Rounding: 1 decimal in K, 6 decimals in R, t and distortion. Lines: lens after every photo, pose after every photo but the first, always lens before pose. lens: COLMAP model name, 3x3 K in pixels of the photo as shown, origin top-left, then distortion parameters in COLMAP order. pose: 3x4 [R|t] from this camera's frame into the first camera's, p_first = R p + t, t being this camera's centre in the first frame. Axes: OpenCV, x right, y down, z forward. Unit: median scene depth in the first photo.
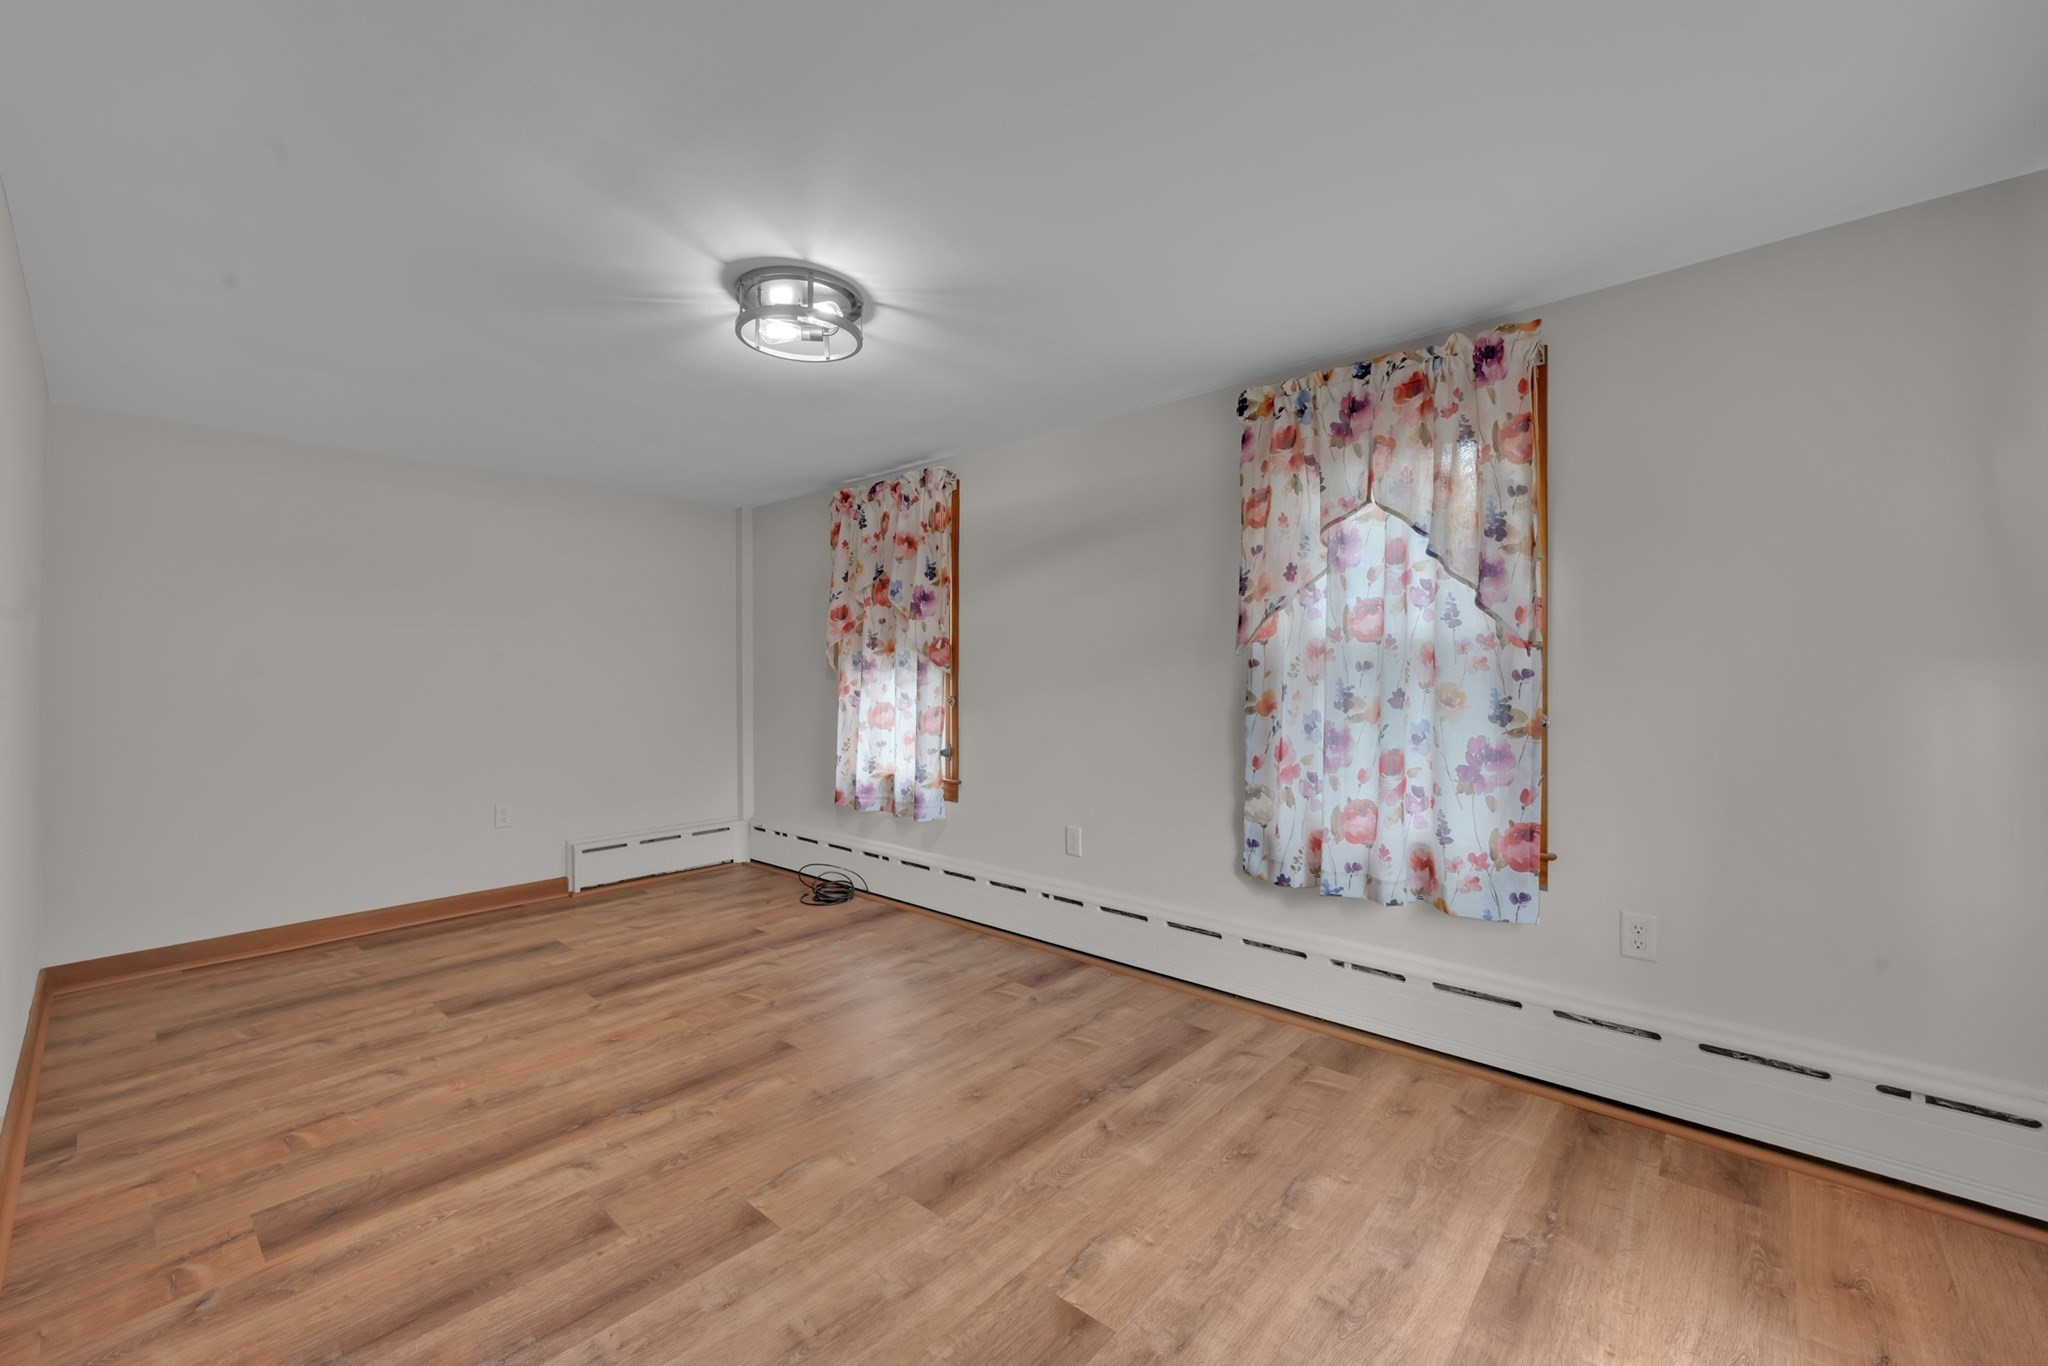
lens RADIAL K [[831.7, 0, 1017.1], [0, 831.7, 682.4], [0, 0, 1]] dist [0.002458, -0.000099]
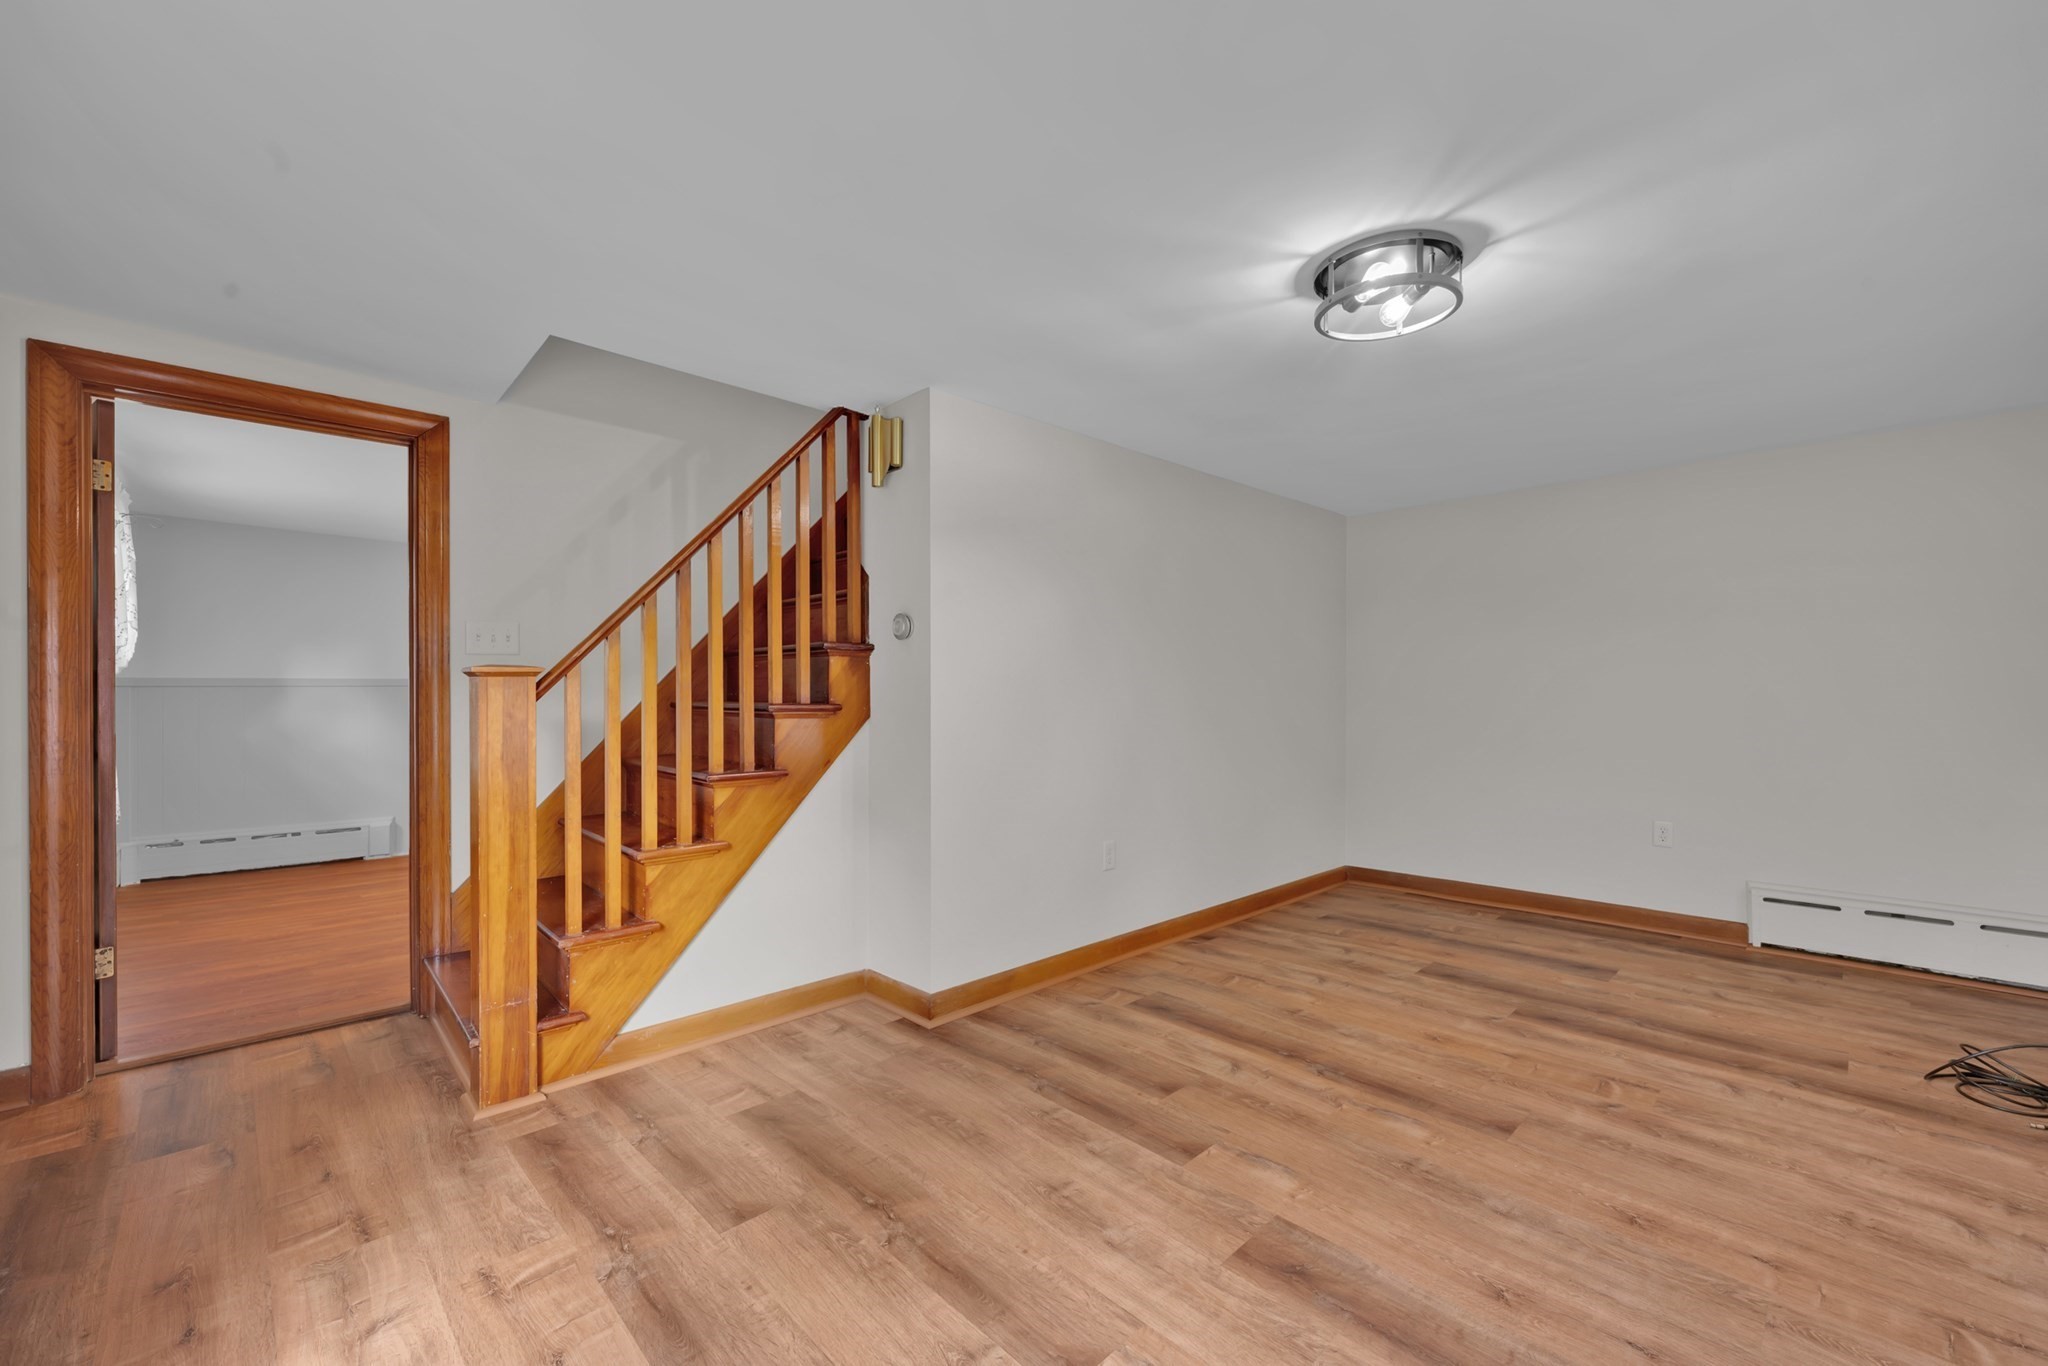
lens RADIAL K [[831.7, 0, 1018.7], [0, 831.7, 685.7], [0, 0, 1]] dist [0.002458, -0.000099]
pose [[-0.078427, -0.003254, -0.996915, 0.575306], [-0.002716, 0.999992, -0.003051, 0.000290], [0.996916, 0.002468, -0.078435, 0.567227]]
